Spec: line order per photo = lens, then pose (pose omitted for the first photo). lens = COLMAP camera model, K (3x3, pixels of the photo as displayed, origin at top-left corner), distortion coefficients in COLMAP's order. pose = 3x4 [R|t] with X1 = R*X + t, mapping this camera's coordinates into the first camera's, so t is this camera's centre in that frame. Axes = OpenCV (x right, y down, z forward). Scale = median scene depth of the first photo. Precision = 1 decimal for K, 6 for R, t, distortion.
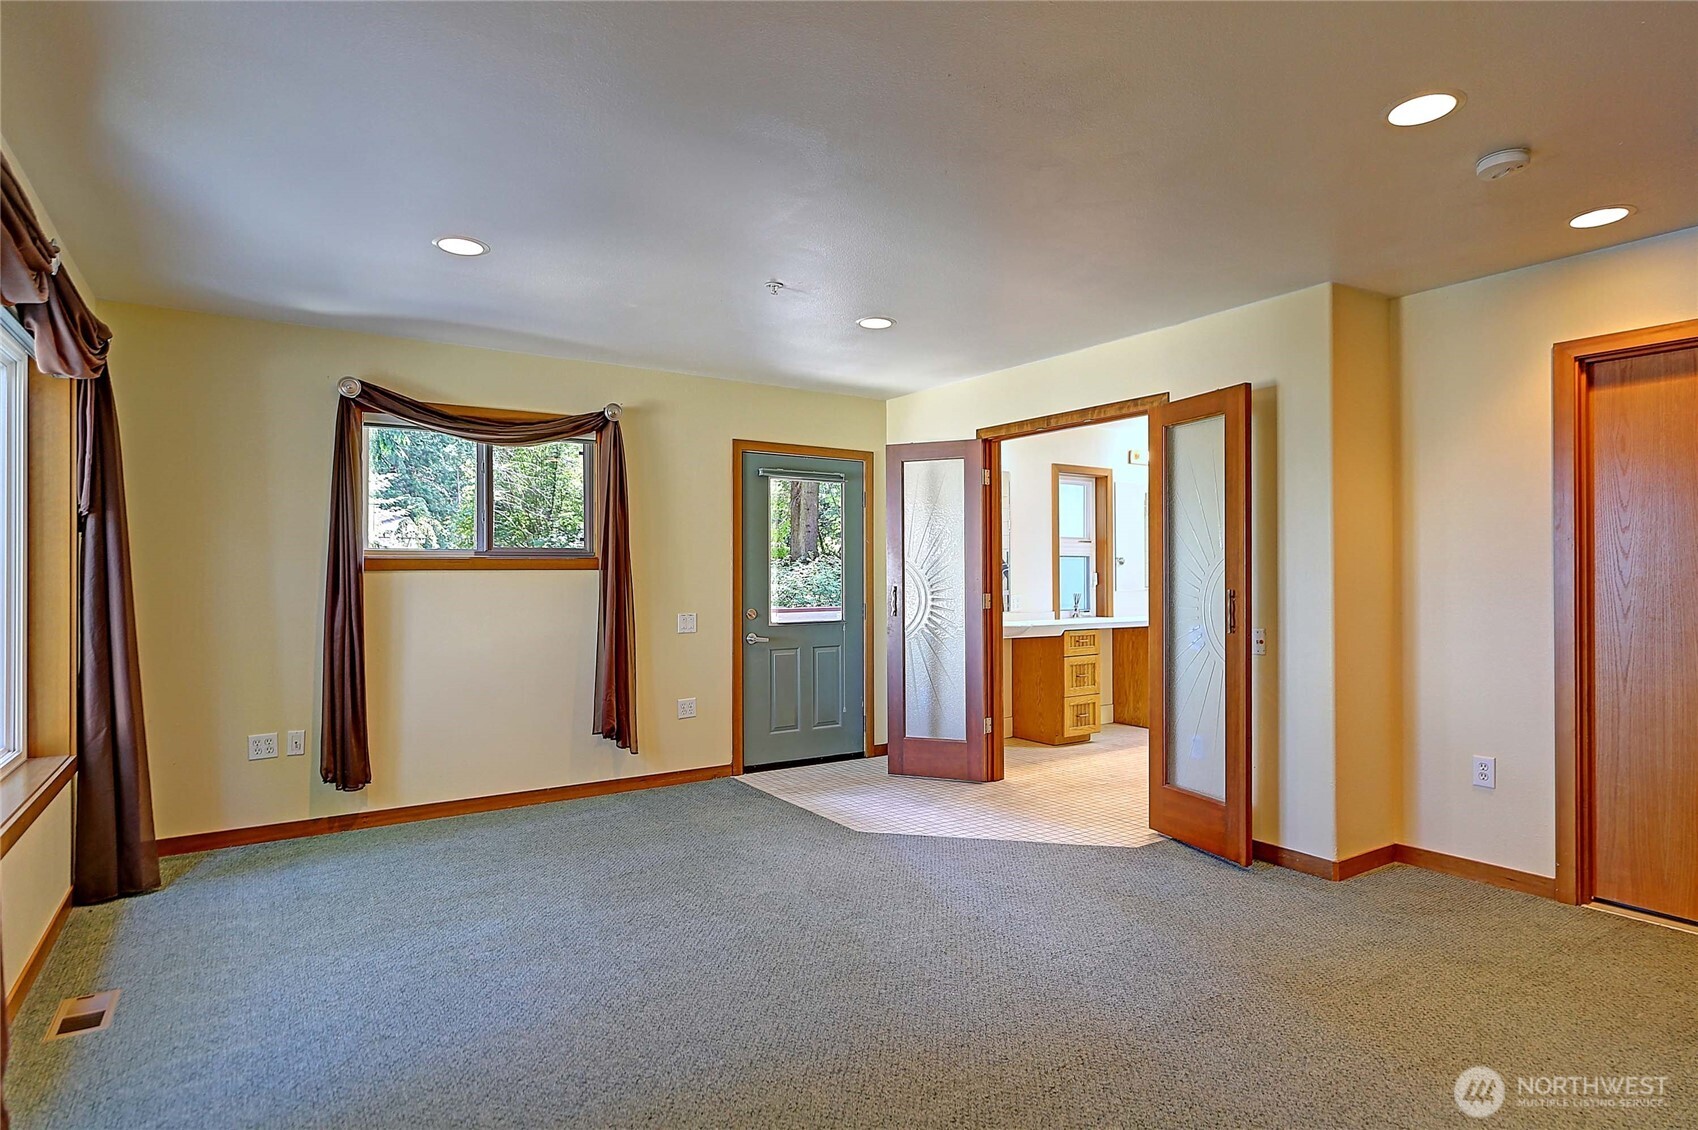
lens RADIAL K [[920.8, 0, 853.6], [0, 920.8, 567.6], [0, 0, 1]] dist [-0.014754, 0.000054]
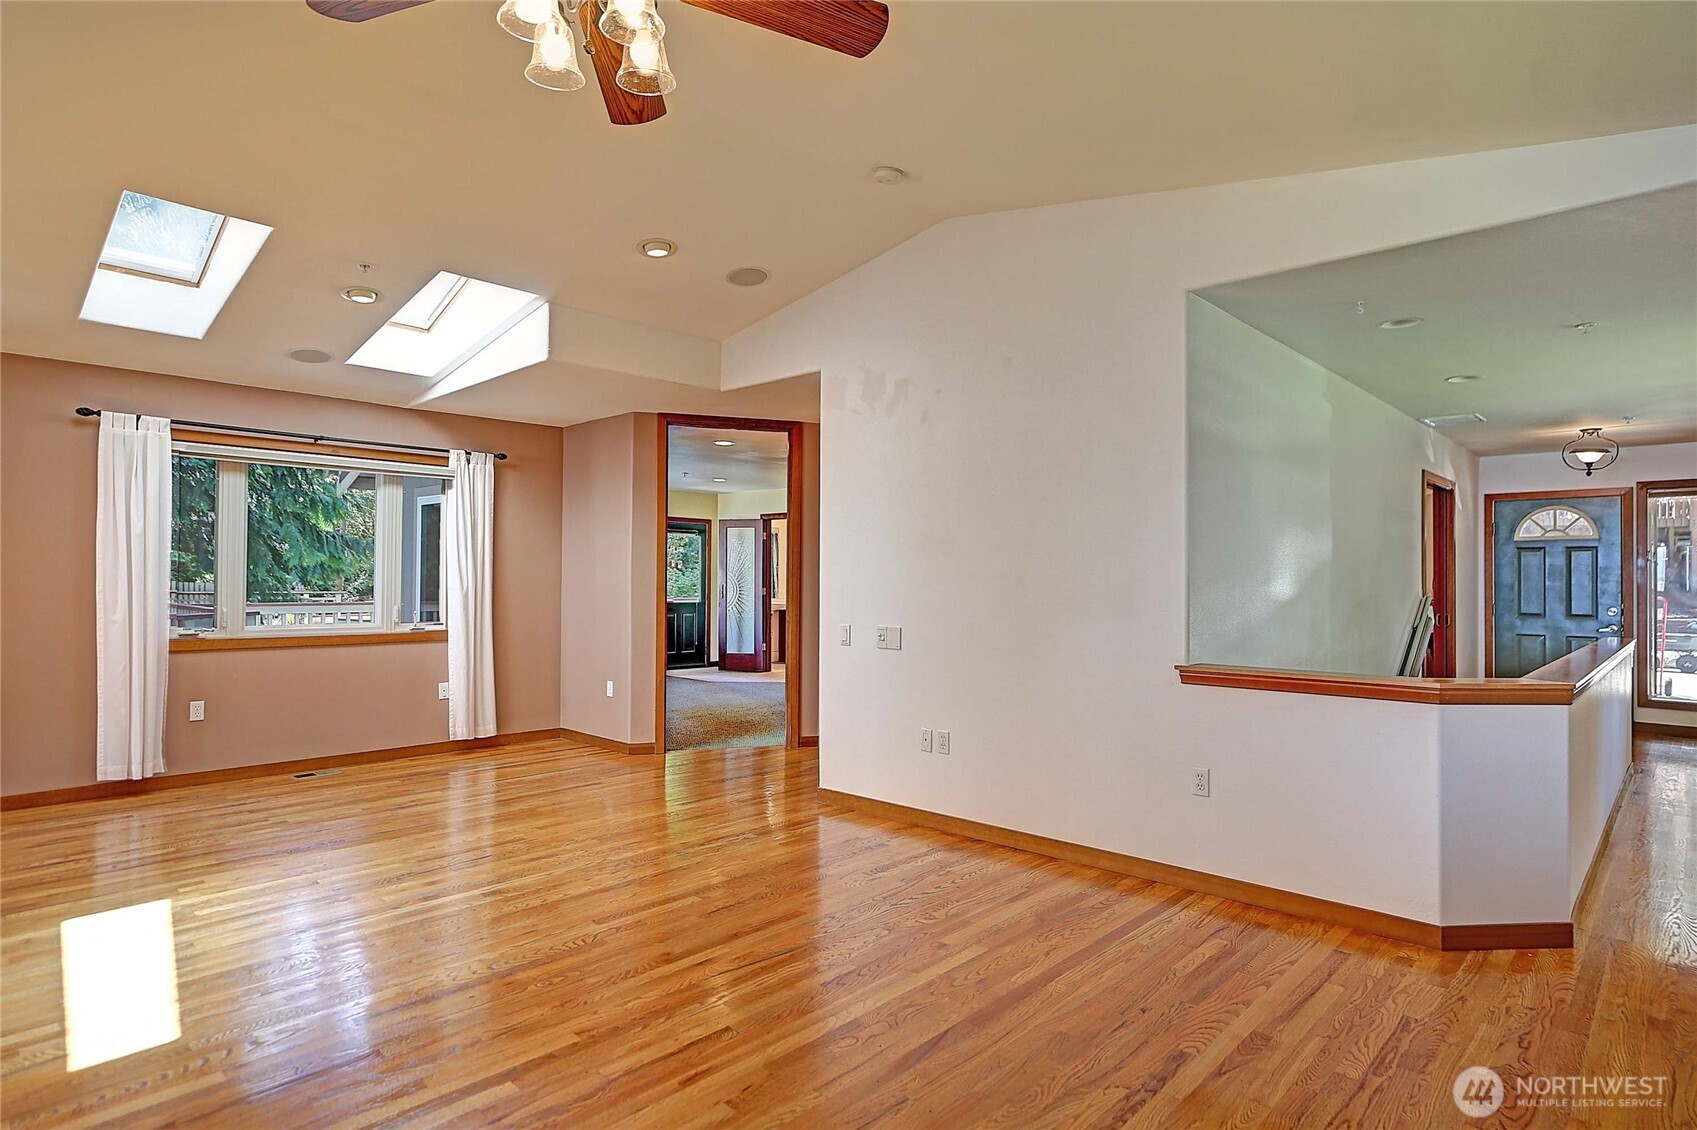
lens RADIAL K [[920.2, 0, 850.1], [0, 920.2, 566.3], [0, 0, 1]] dist [-0.014754, 0.000054]
pose [[0.979046, 0.013784, 0.203171, -0.094603], [-0.011833, 0.999872, -0.010814, -0.002055], [-0.203294, 0.008184, 0.979083, -1.101944]]
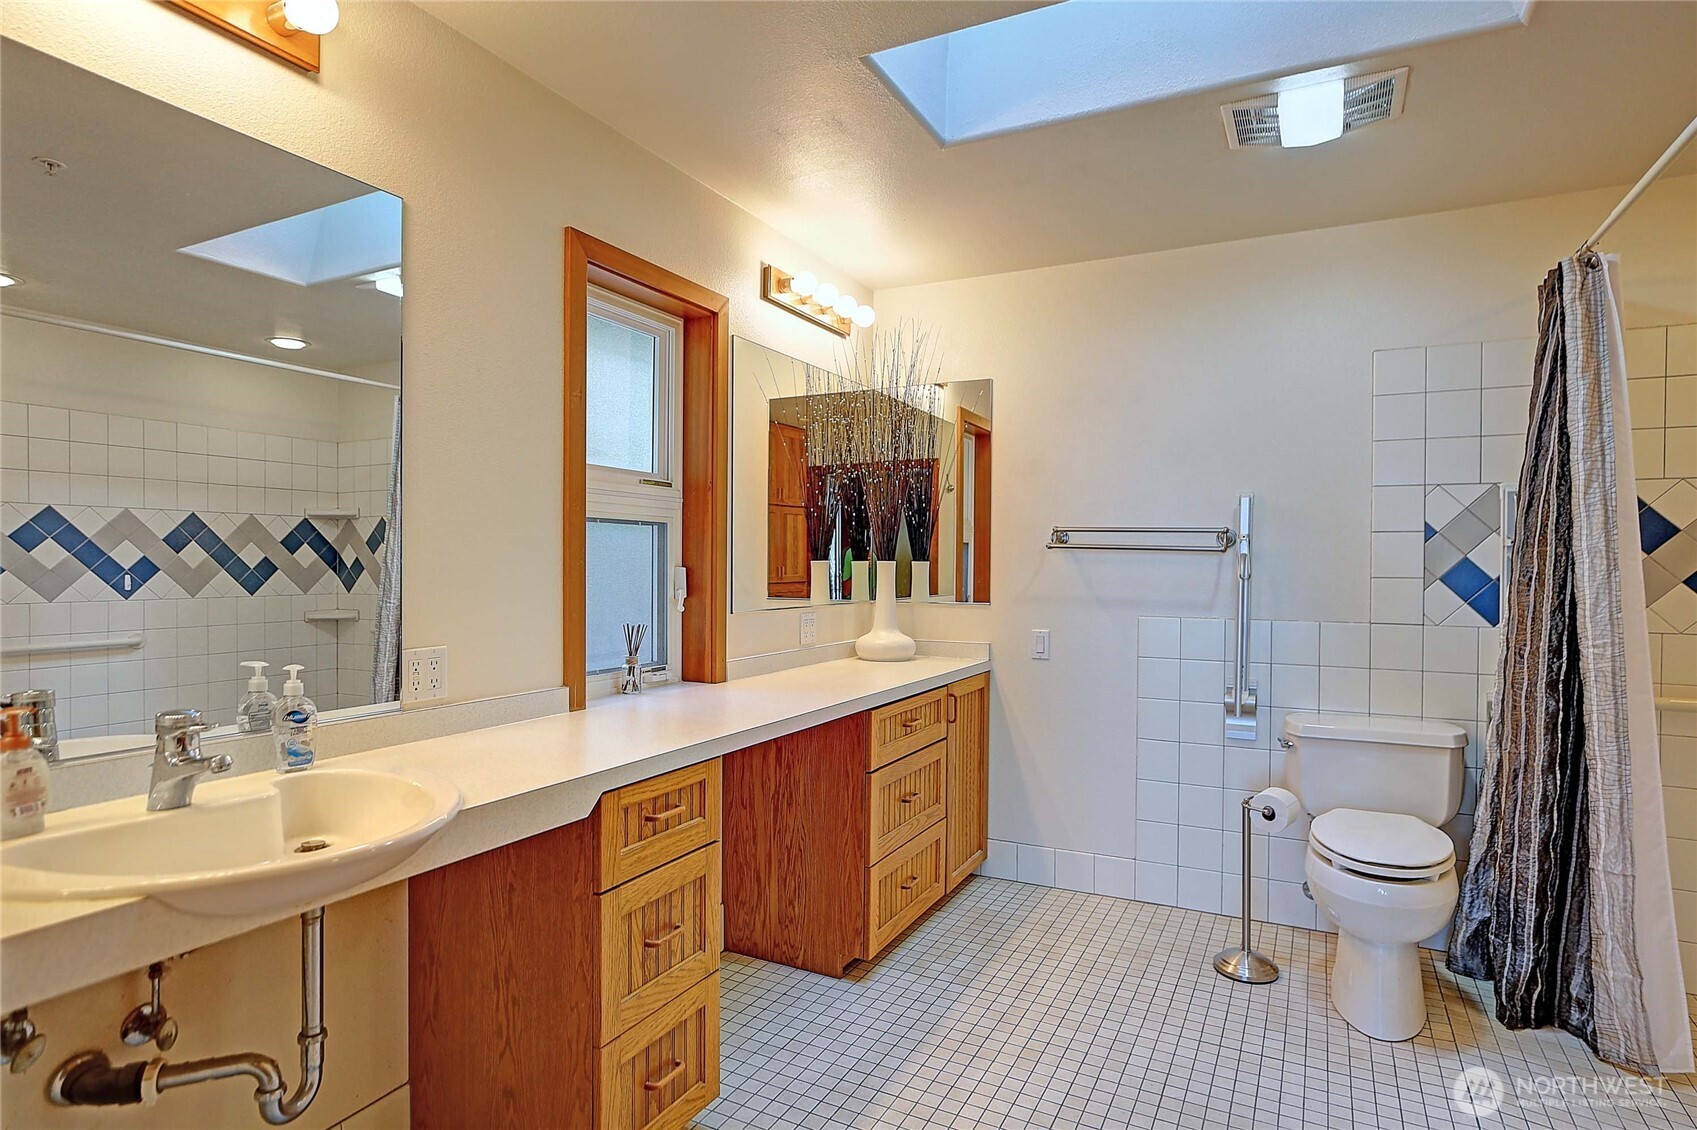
lens RADIAL K [[920.2, 0, 860.5], [0, 920.2, 570.3], [0, 0, 1]] dist [-0.014754, 0.000054]
pose [[0.874472, 0.007086, 0.485025, 0.147699], [-0.009208, 0.999956, 0.001993, 0.005672], [-0.484989, -0.006209, 0.874498, 0.652058]]
